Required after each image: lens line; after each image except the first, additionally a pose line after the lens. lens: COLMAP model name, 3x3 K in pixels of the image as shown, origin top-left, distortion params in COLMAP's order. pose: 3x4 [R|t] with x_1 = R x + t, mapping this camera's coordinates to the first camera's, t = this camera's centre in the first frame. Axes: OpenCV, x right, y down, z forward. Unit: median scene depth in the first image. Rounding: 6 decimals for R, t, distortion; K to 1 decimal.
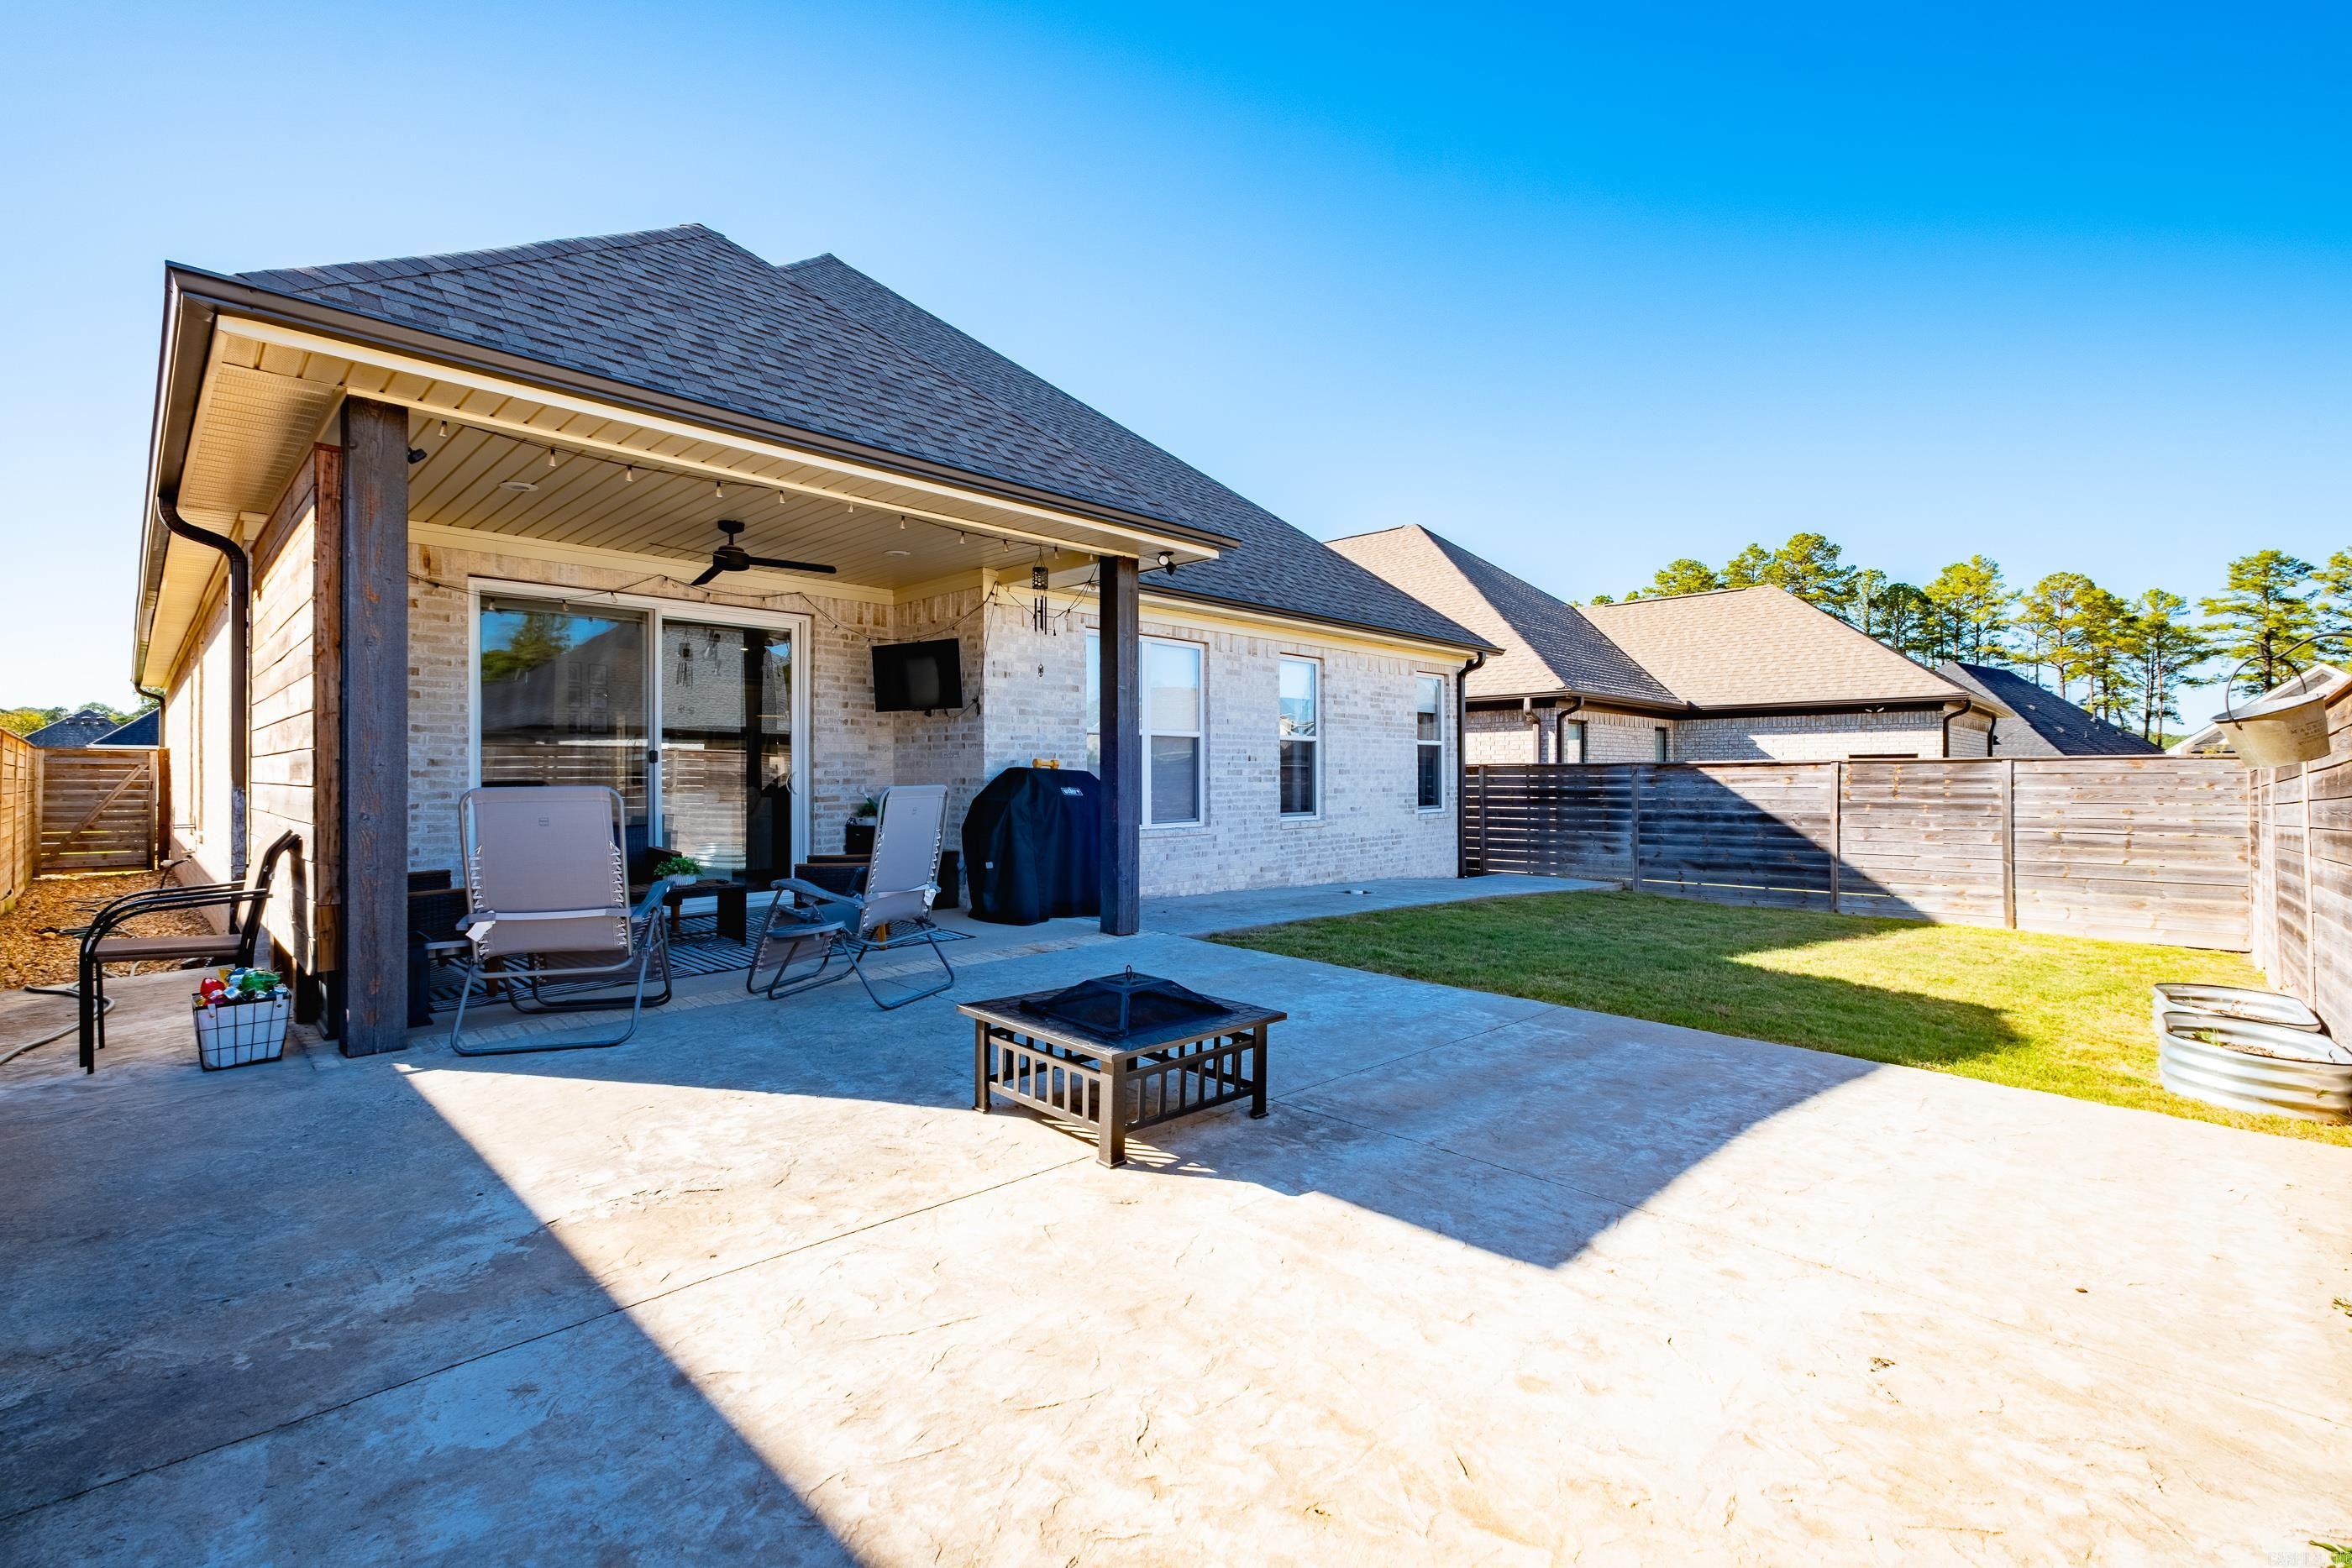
lens RADIAL K [[1020.9, 0, 1079.3], [0, 1020.9, 758.7], [0, 0, 1]] dist [0.000865, -0.000215]
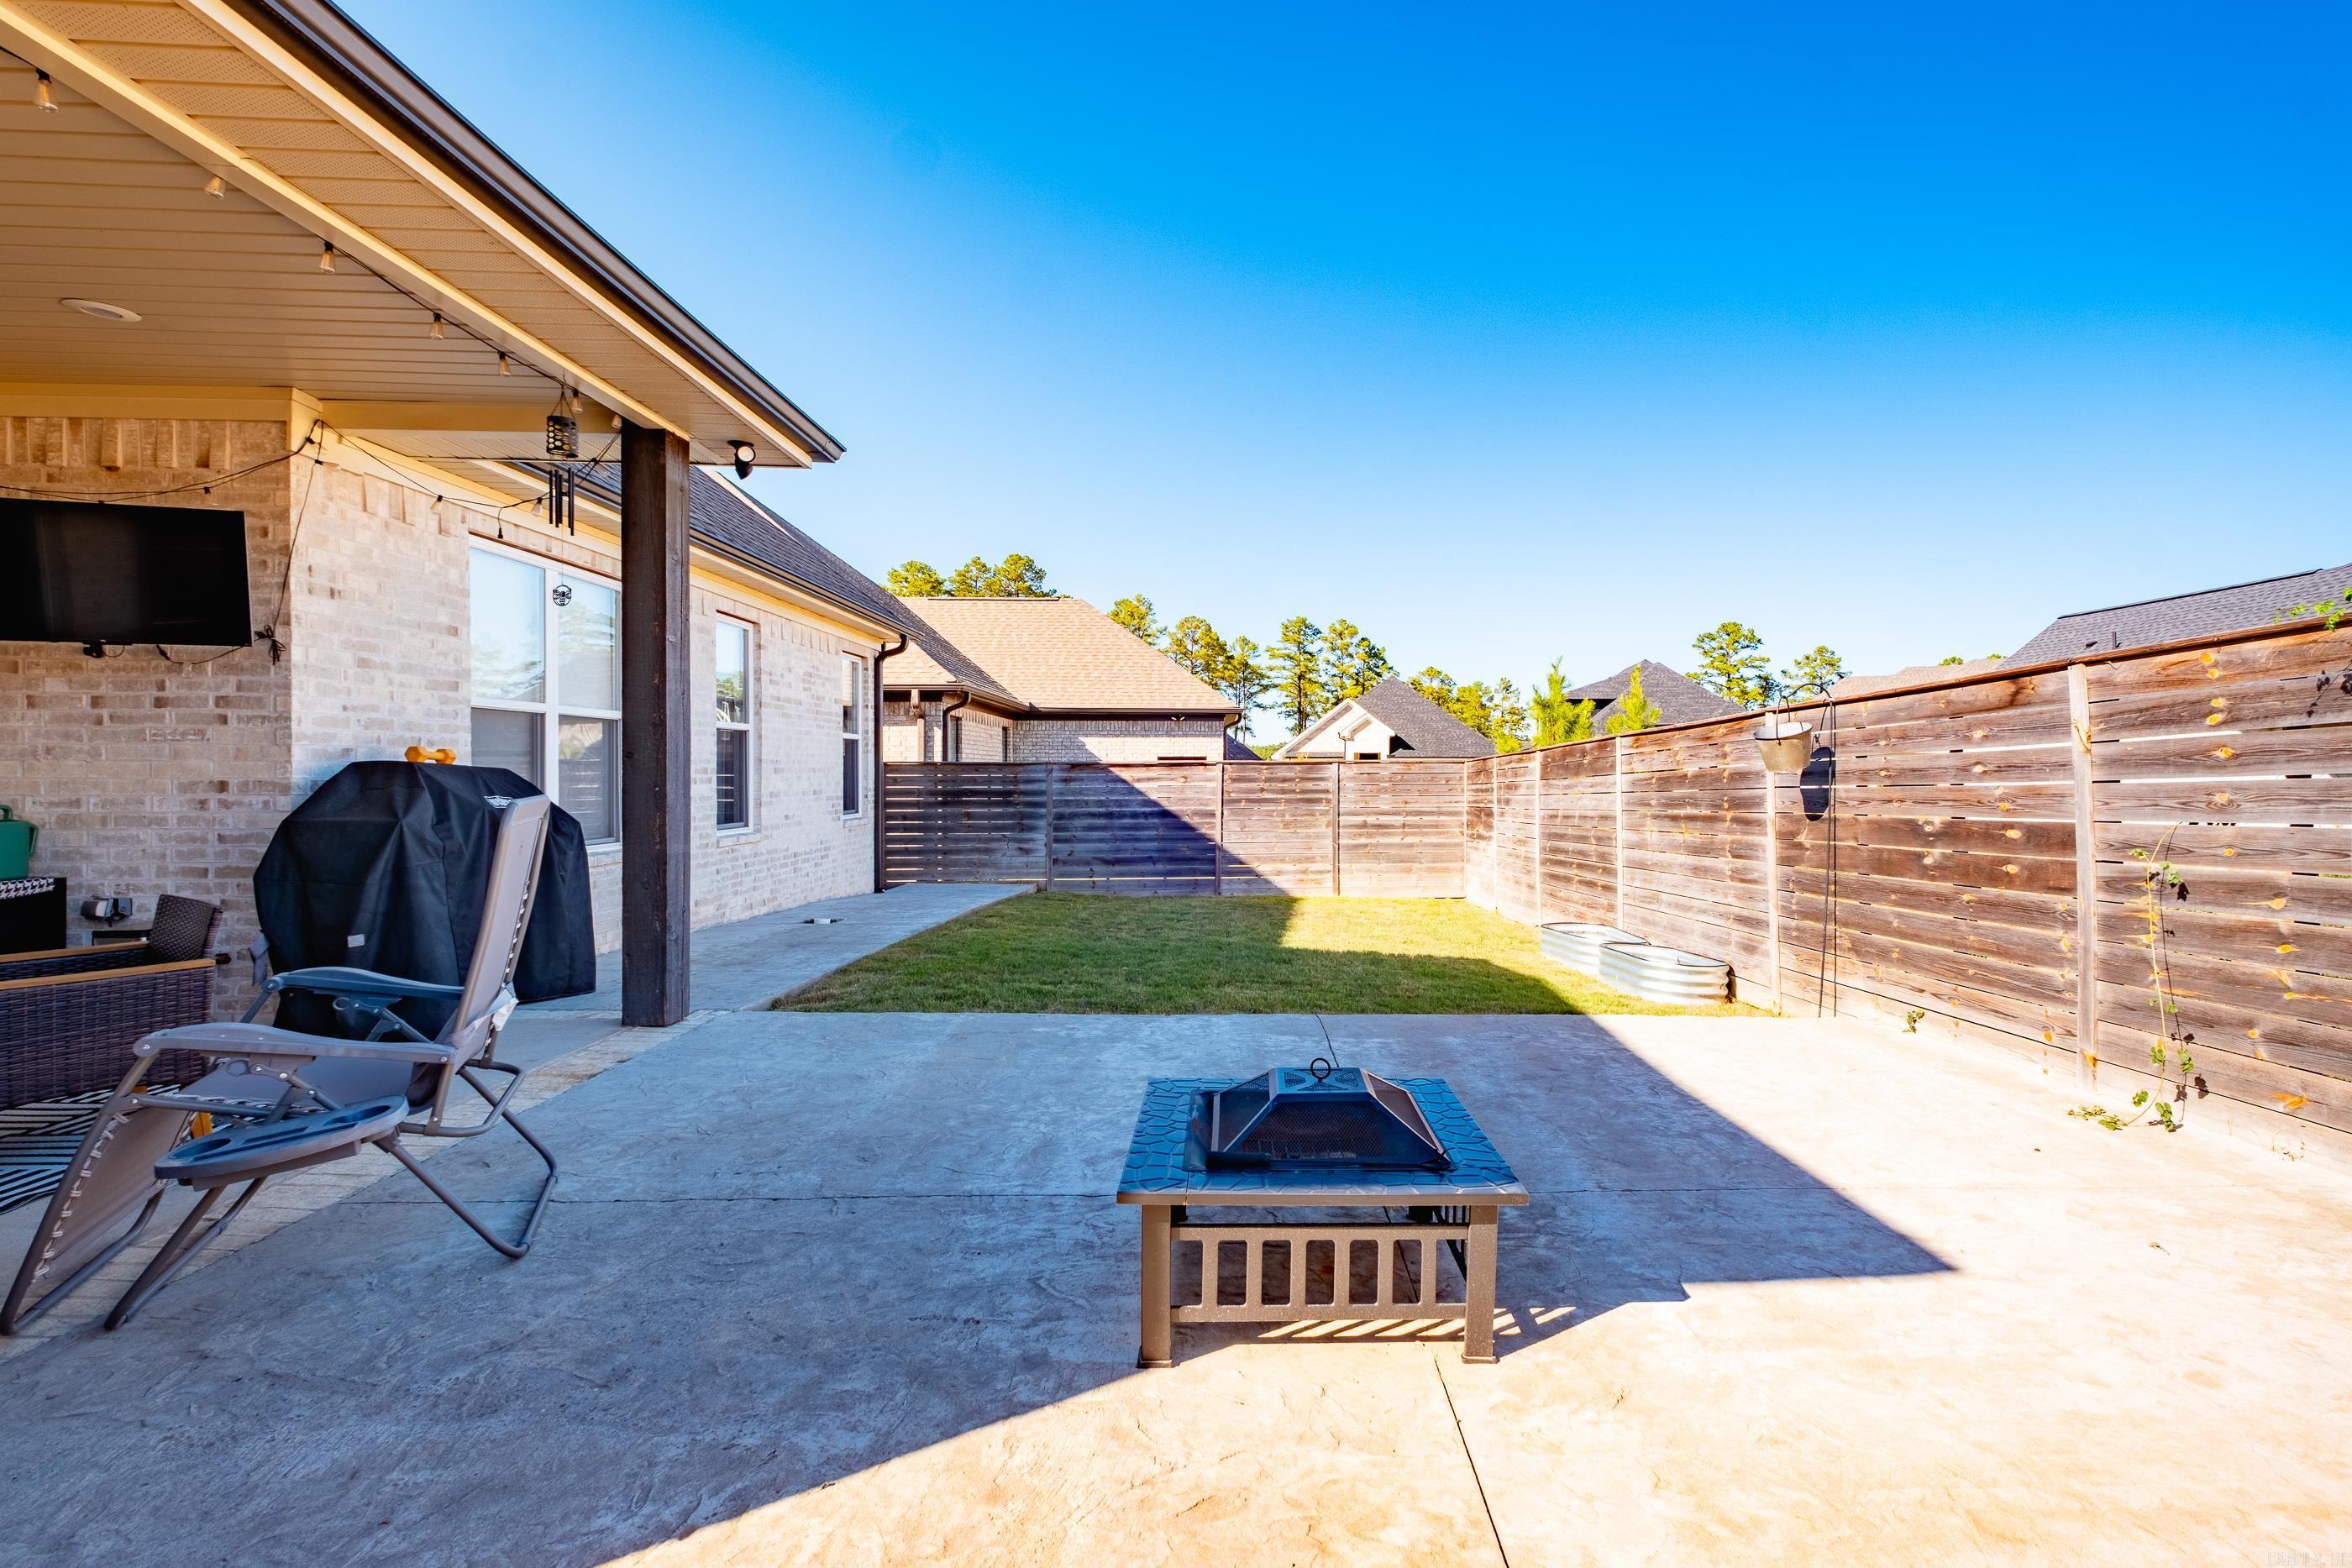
lens RADIAL K [[1098.8, 0, 1269.3], [0, 1098.8, 774.2], [0, 0, 1]] dist [0.004027, -0.004247]
pose [[0.628728, 0.000124, 0.777625, -0.188528], [-0.012818, 0.999866, 0.010205, 0.002629], [-0.777519, -0.016383, 0.628646, 0.200712]]
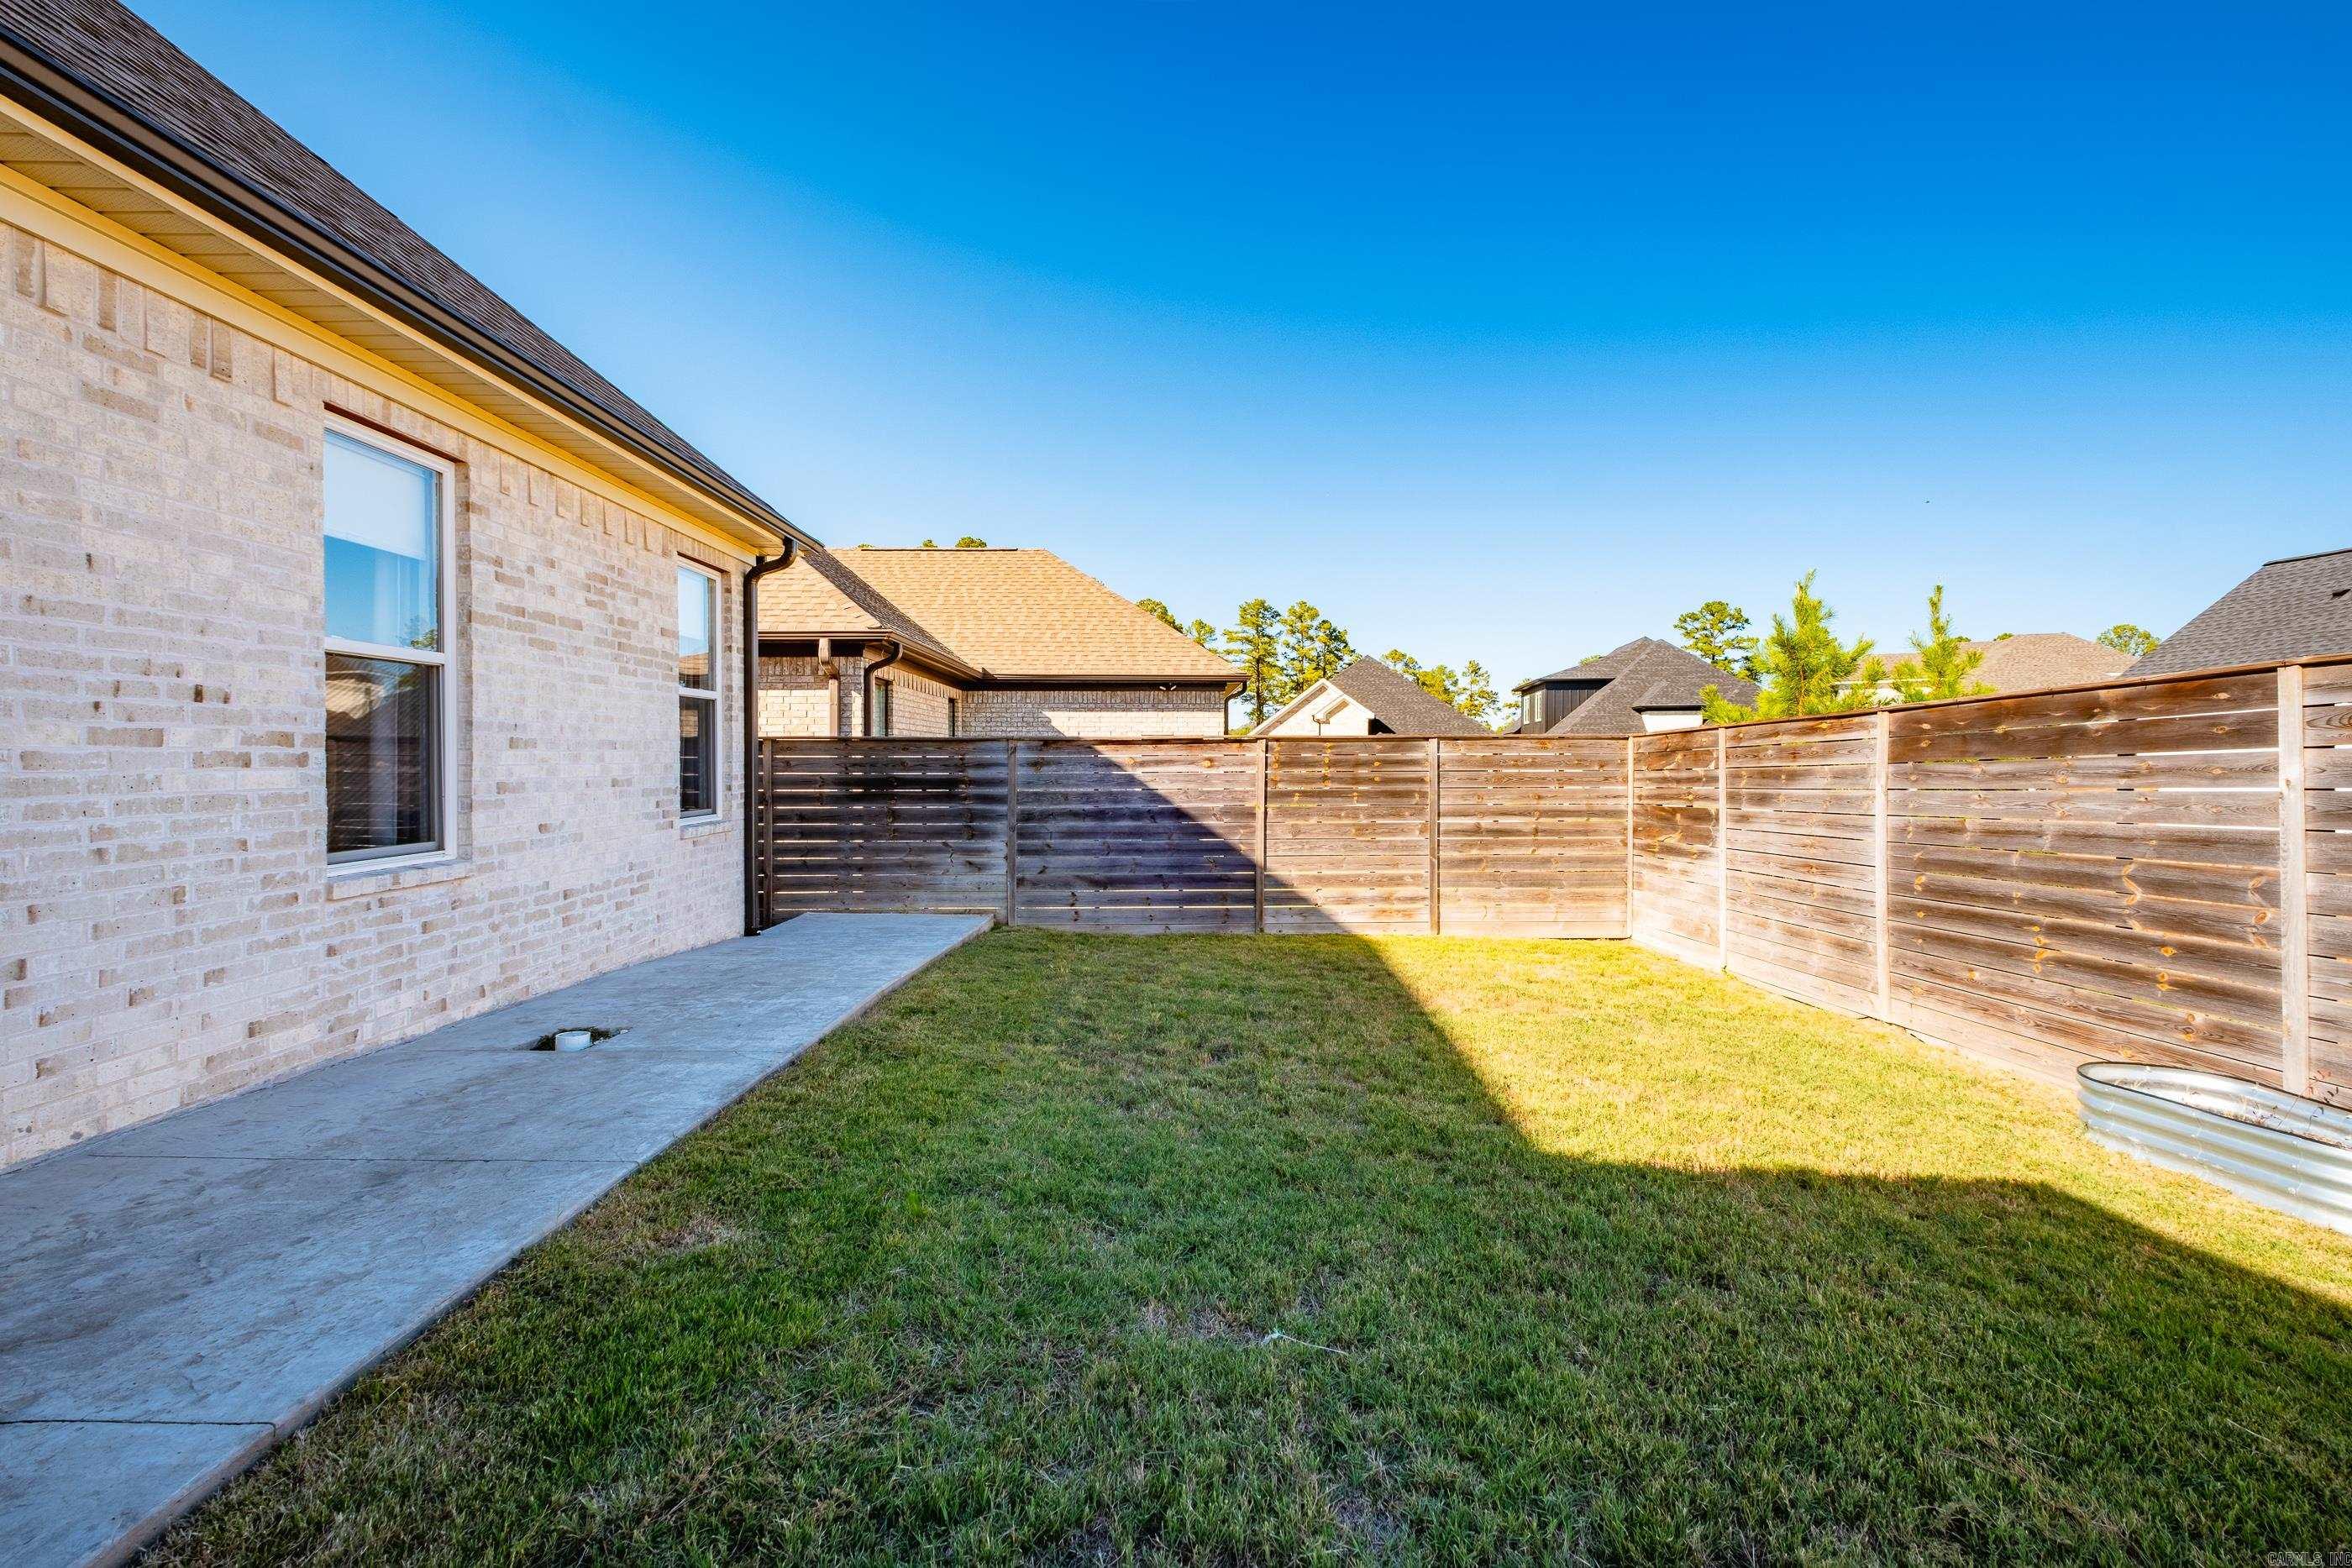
lens RADIAL K [[1004.7, 0, 1210.4], [0, 1004.7, 771.7], [0, 0, 1]] dist [0.001642, -0.006368]
pose [[0.622487, -0.007580, 0.782593, 0.126473], [-0.014364, 0.999674, 0.021108, 0.013451], [-0.782498, -0.024380, 0.622176, 0.592852]]
